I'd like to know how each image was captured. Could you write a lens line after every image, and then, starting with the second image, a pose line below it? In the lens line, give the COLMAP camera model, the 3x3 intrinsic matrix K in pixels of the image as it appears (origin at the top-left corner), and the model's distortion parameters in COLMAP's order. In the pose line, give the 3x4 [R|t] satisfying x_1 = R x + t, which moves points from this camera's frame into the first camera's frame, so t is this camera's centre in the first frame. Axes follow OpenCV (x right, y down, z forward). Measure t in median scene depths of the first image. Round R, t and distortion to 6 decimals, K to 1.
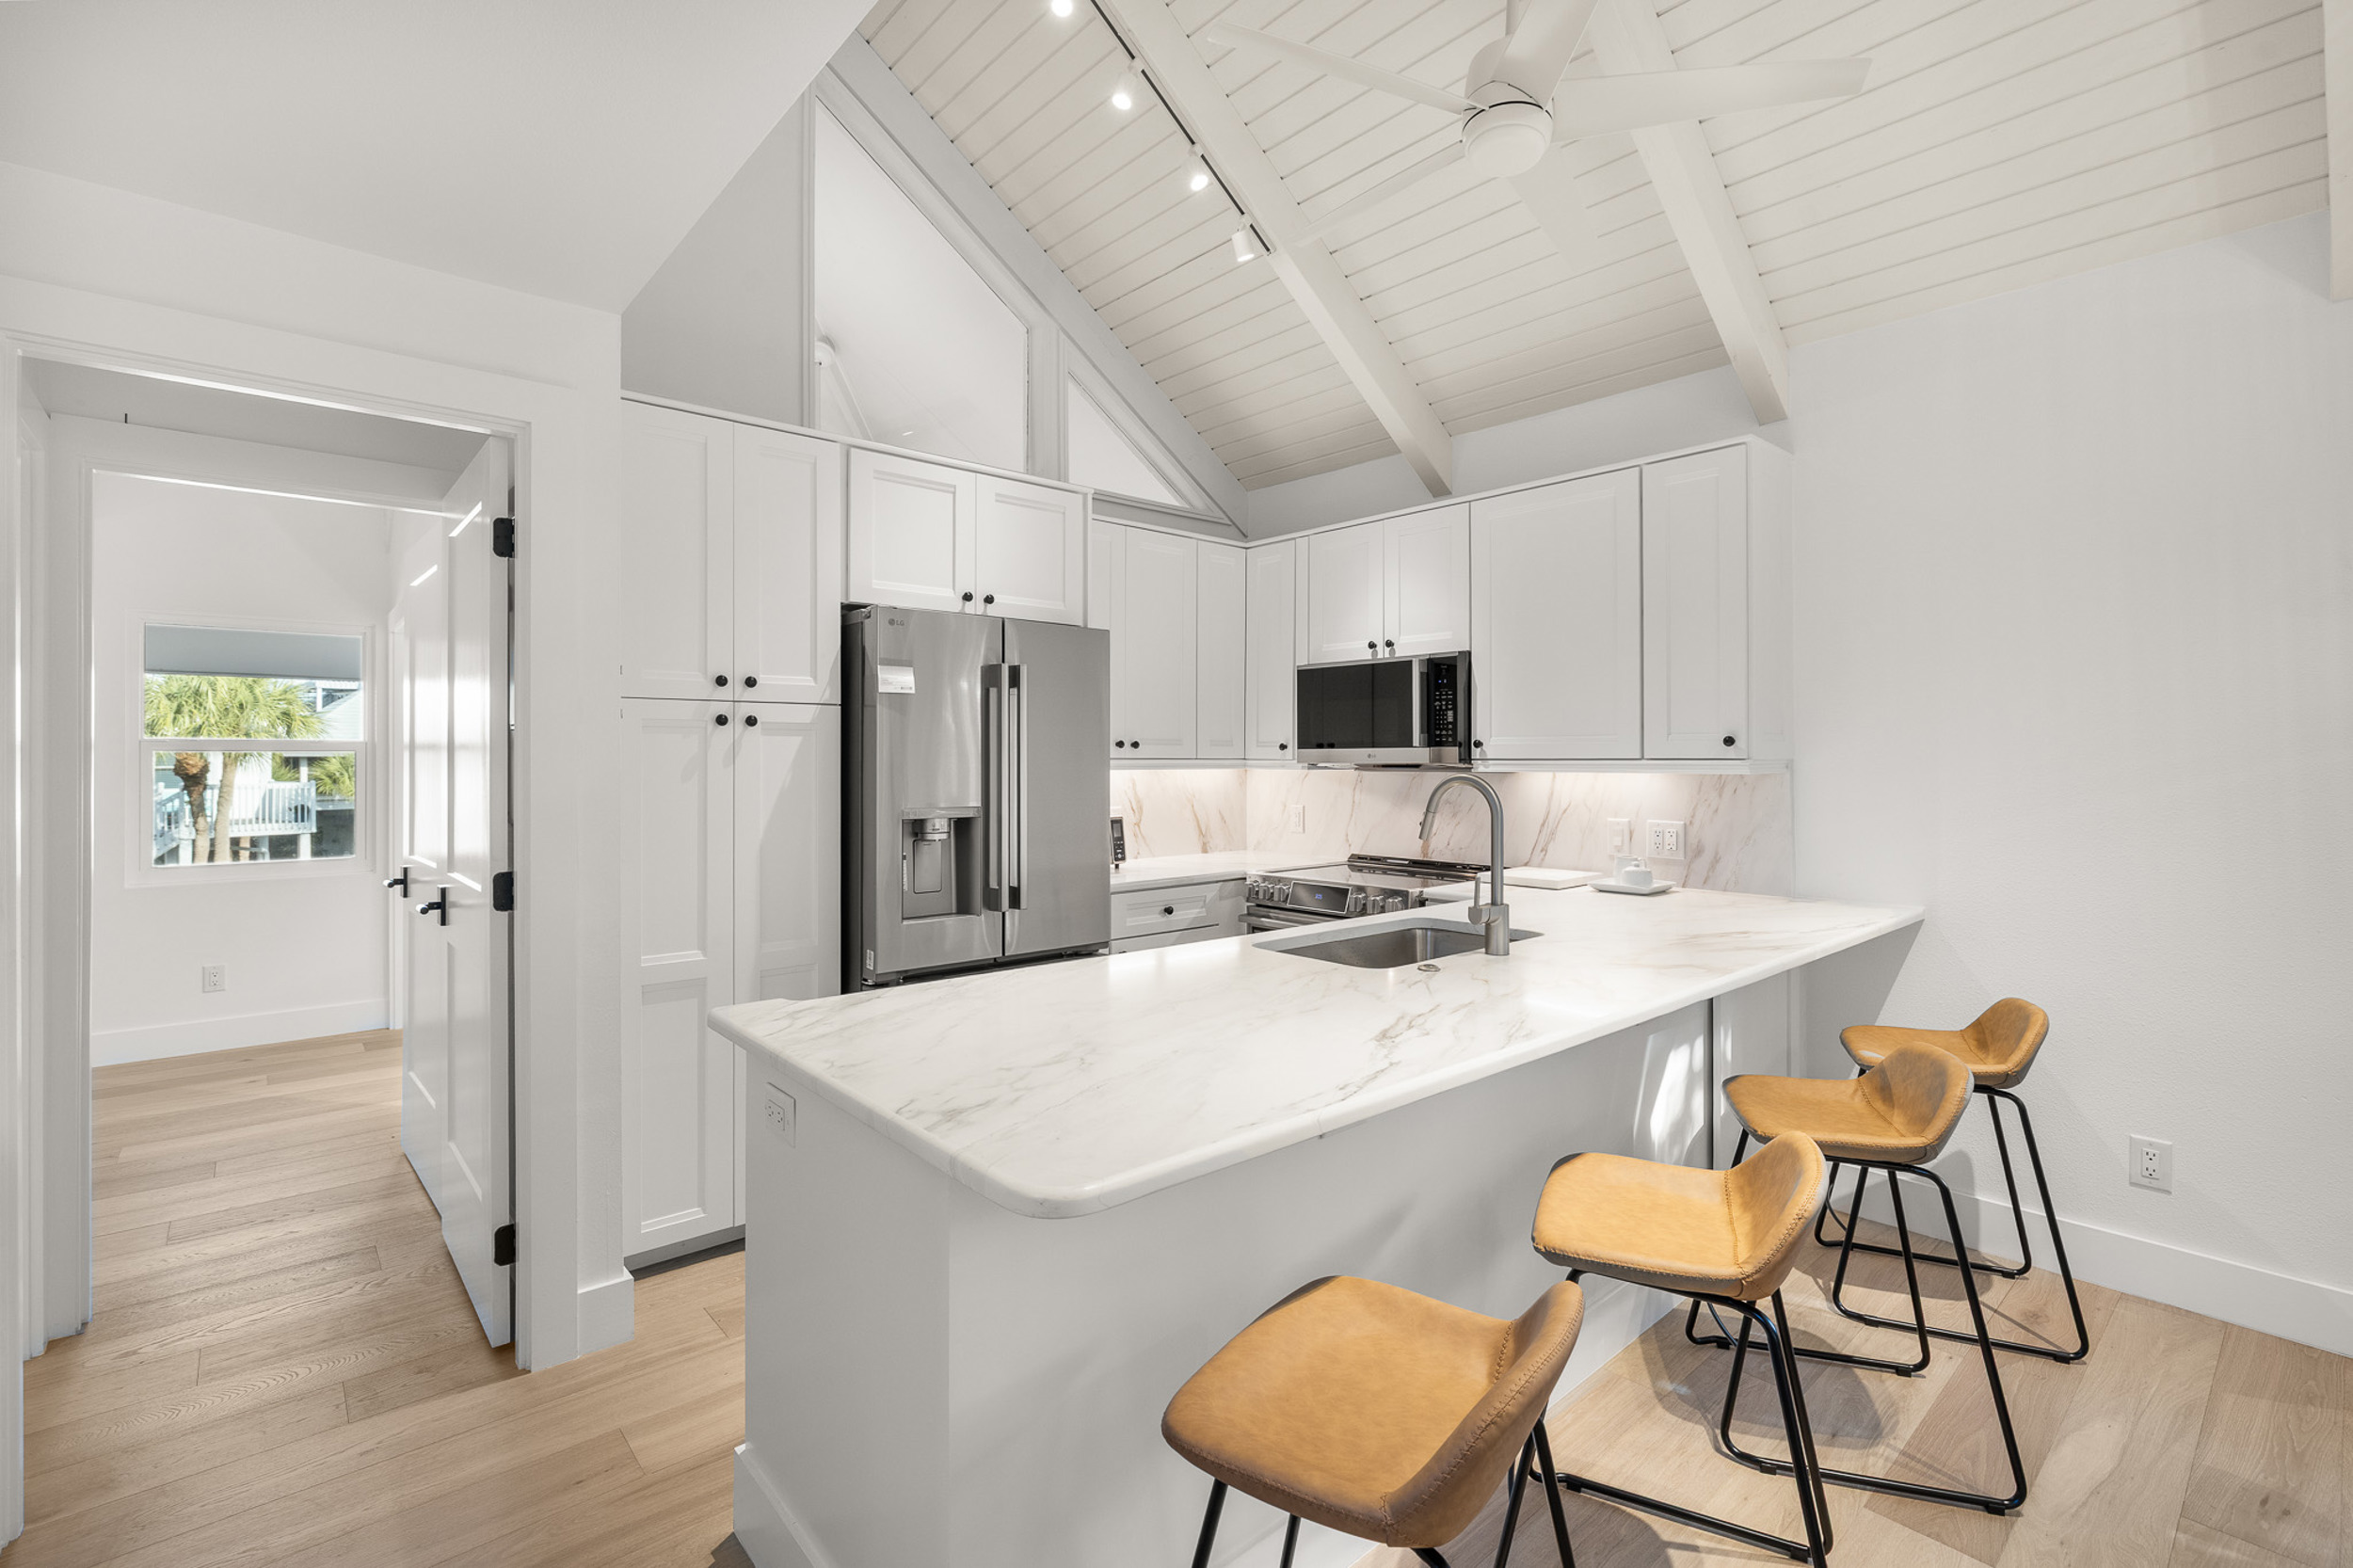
lens RADIAL K [[1042.8, 0, 1165.9], [0, 1042.8, 765.7], [0, 0, 1]] dist [-0.004581, -0.000896]
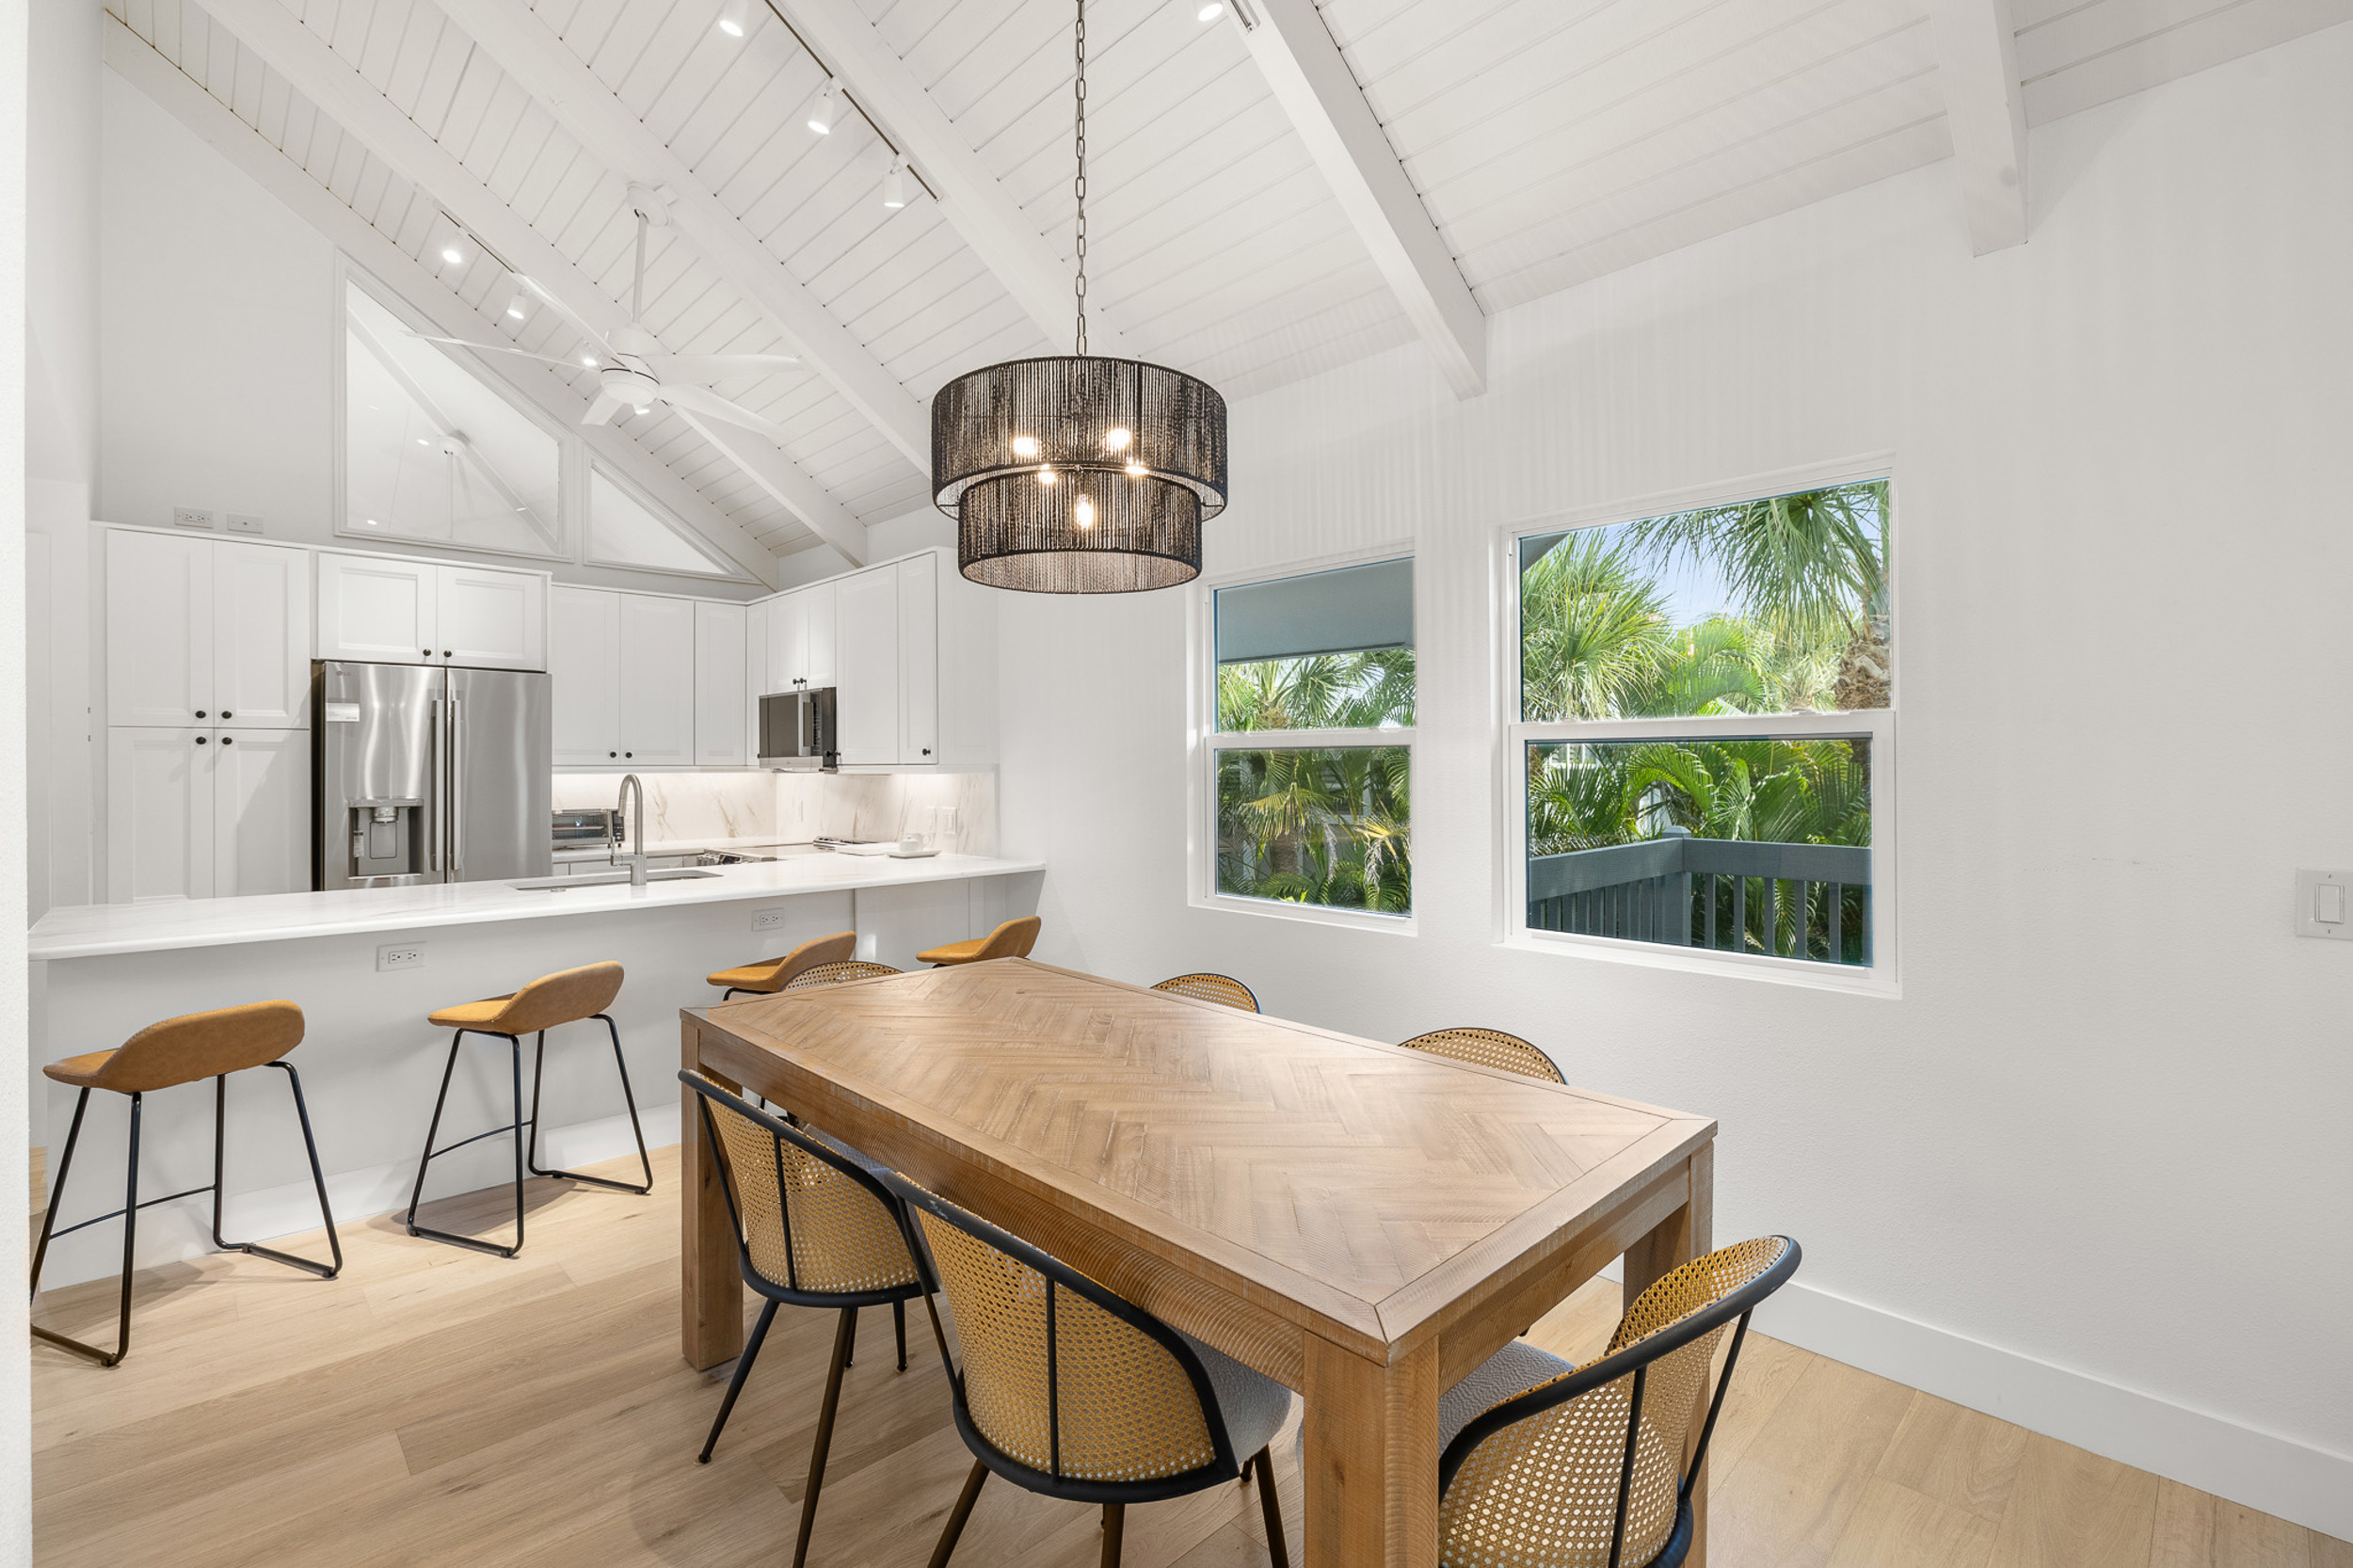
lens RADIAL K [[1042.8, 0, 1177.2], [0, 1042.8, 768.6], [0, 0, 1]] dist [-0.004581, -0.000896]
pose [[0.998353, -0.004497, 0.057188, 0.736102], [0.004657, 0.999986, -0.002665, 0.005423], [-0.057175, 0.002927, 0.998360, -0.468750]]
